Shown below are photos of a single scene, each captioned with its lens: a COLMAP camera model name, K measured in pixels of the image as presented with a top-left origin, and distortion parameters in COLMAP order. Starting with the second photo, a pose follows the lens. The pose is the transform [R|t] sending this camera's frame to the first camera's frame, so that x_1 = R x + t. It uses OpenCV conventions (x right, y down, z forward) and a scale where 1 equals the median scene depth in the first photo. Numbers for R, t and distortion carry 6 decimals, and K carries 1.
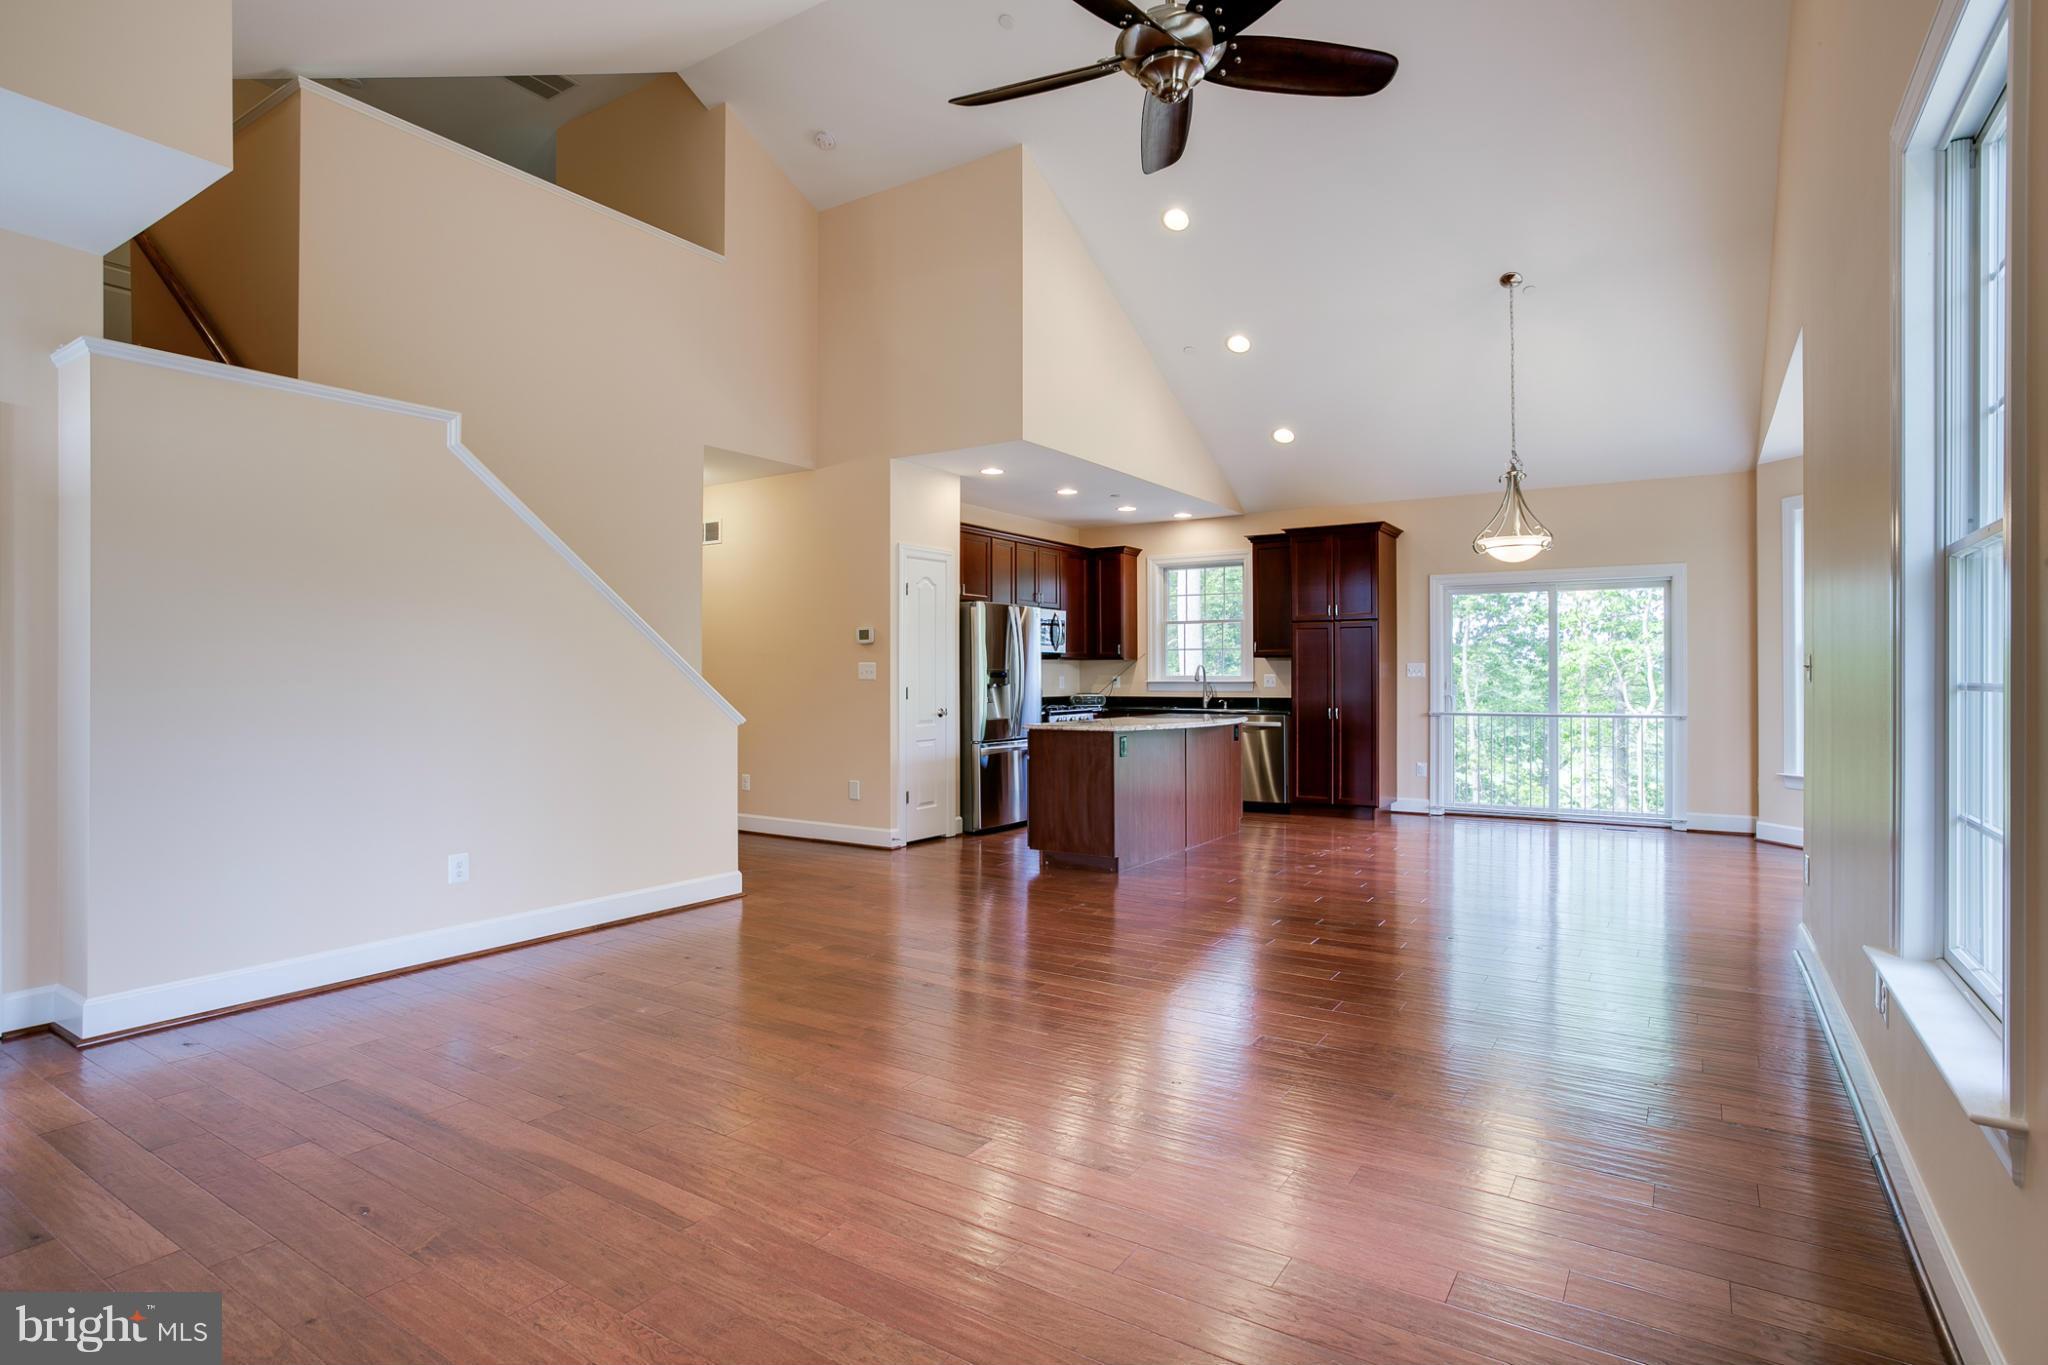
lens RADIAL K [[1056.4, 0, 1026.8], [0, 1056.4, 670.9], [0, 0, 1]] dist [-0.053058, 0.028795]
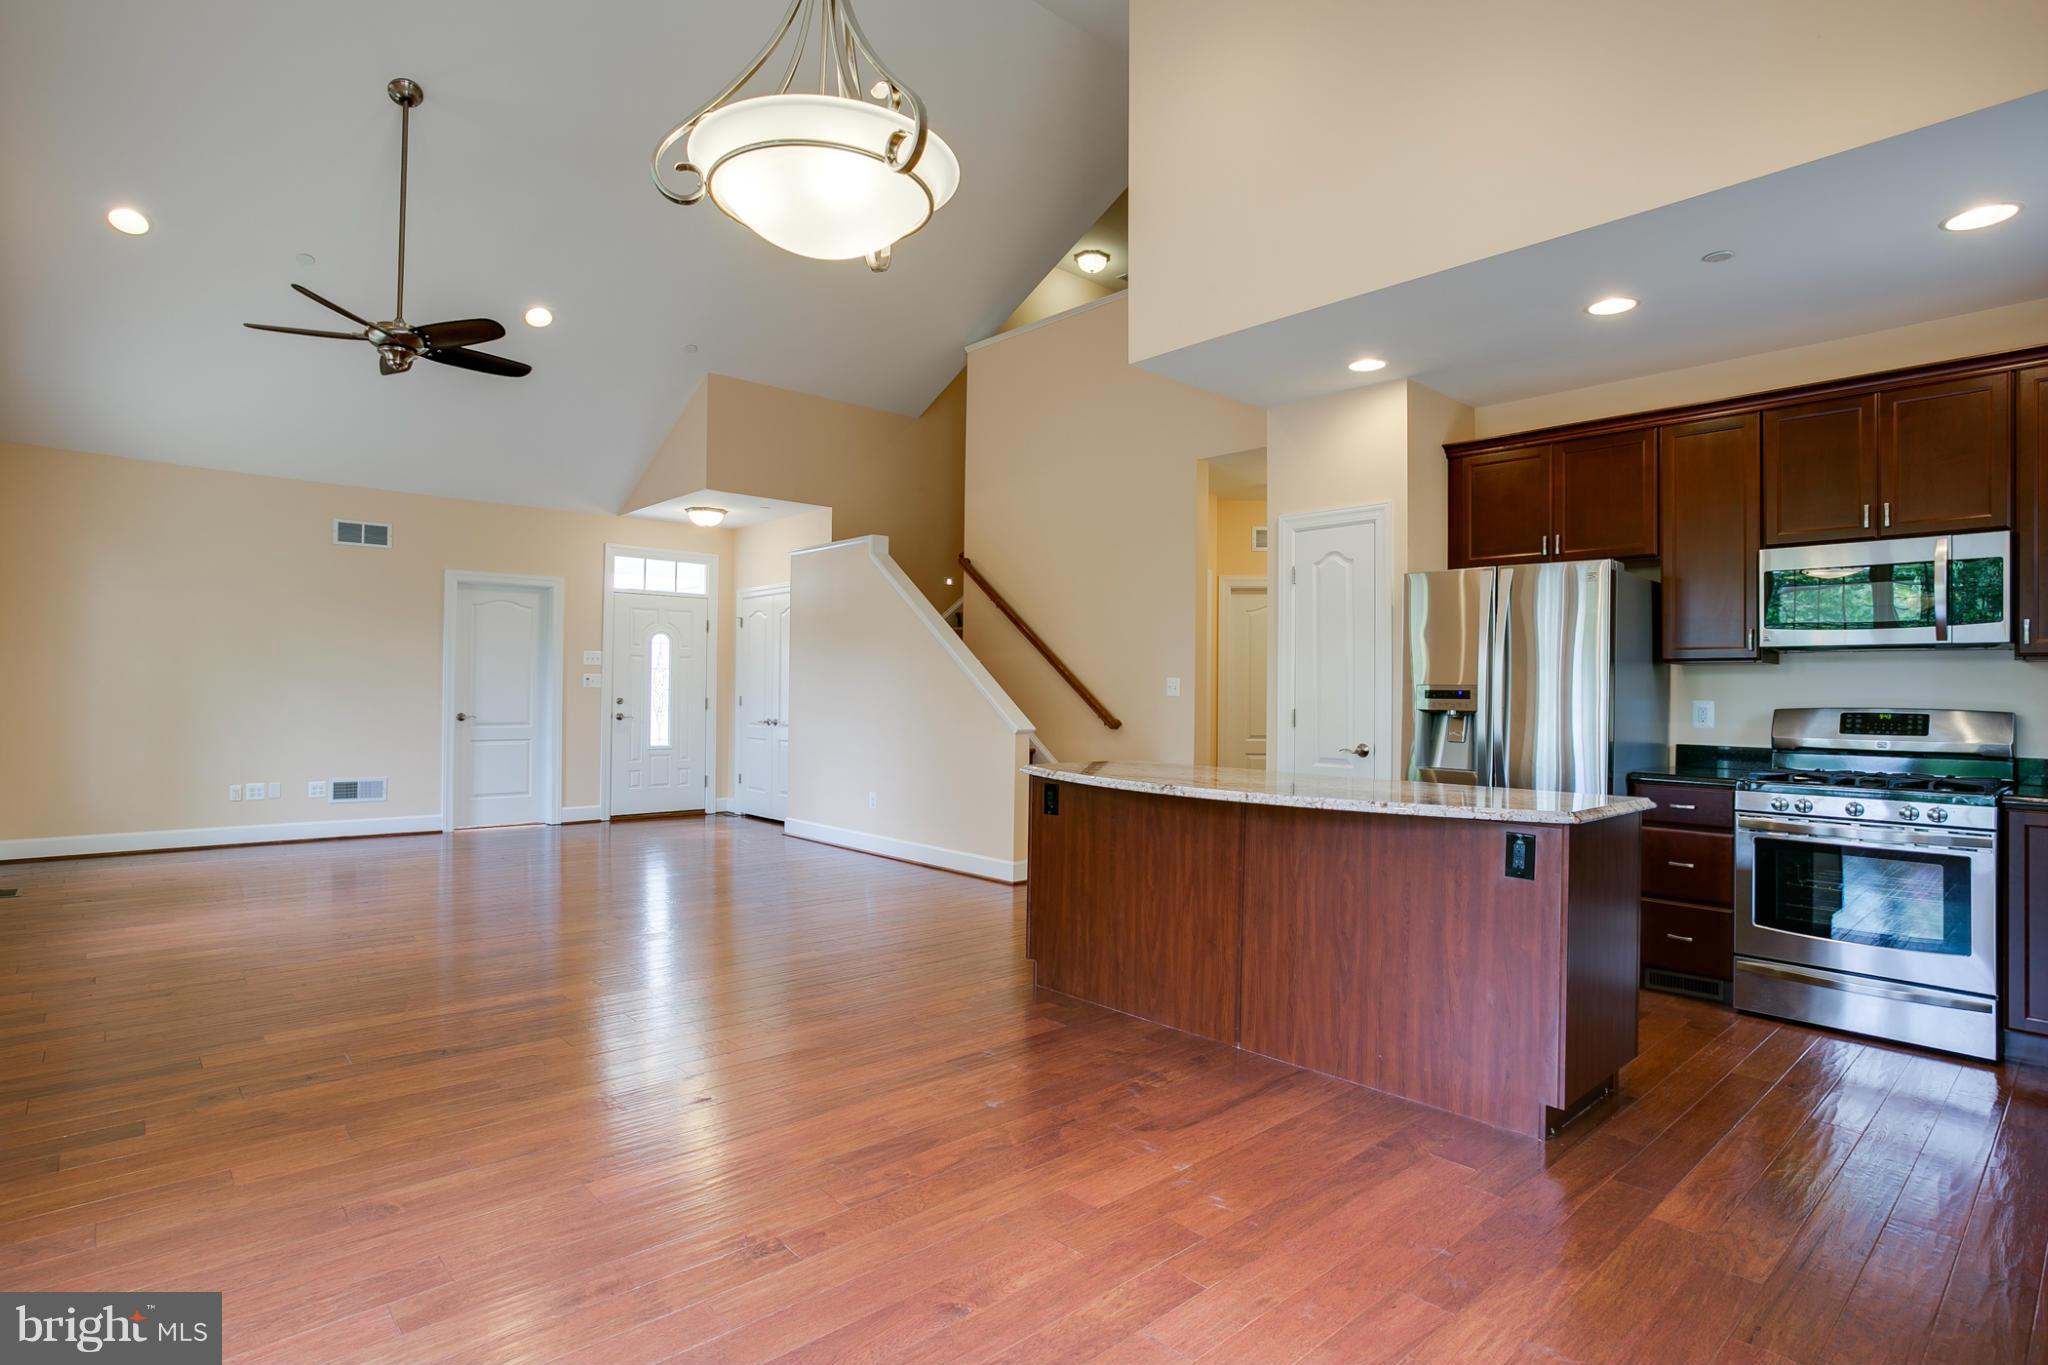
lens RADIAL K [[1056.4, 0, 1025.3], [0, 1056.4, 682.4], [0, 0, 1]] dist [-0.053058, 0.028795]
pose [[-0.259540, -0.009983, -0.965681, 0.549044], [-0.010195, 0.999919, -0.007597, 0.003484], [0.965678, 0.007874, -0.259621, 0.869007]]
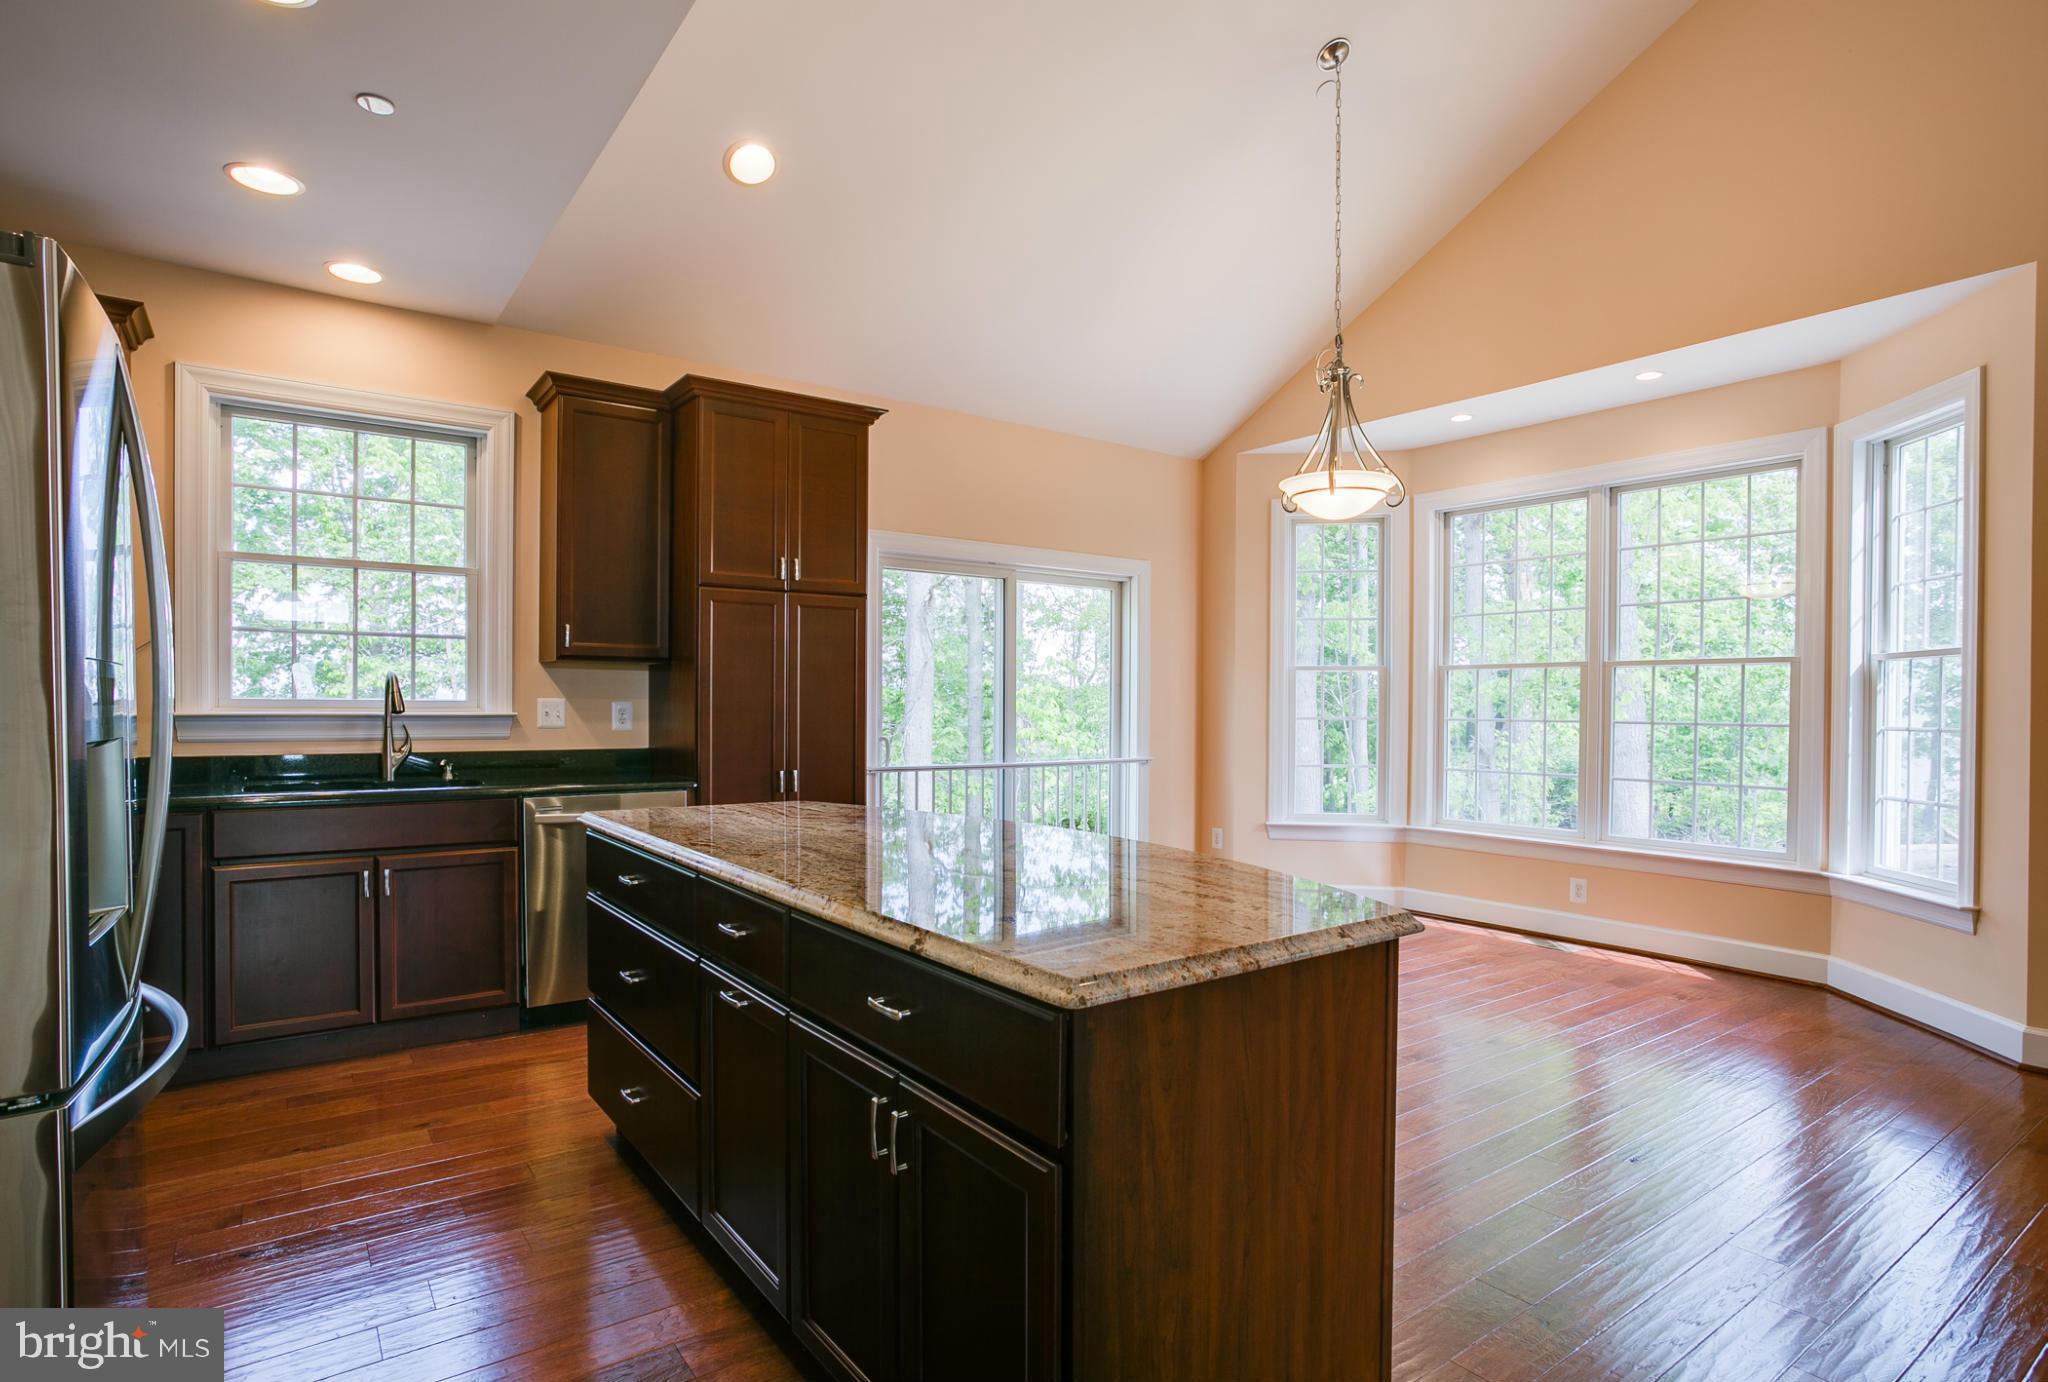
lens RADIAL K [[1065.9, 0, 1025.8], [0, 1065.9, 709.5], [0, 0, 1]] dist [-0.037398, 0.009645]
pose [[0.359132, 0.000906, 0.933286, -0.129967], [-0.011286, 0.999931, 0.003372, 0.004832], [-0.933219, -0.011744, 0.359117, 0.732491]]
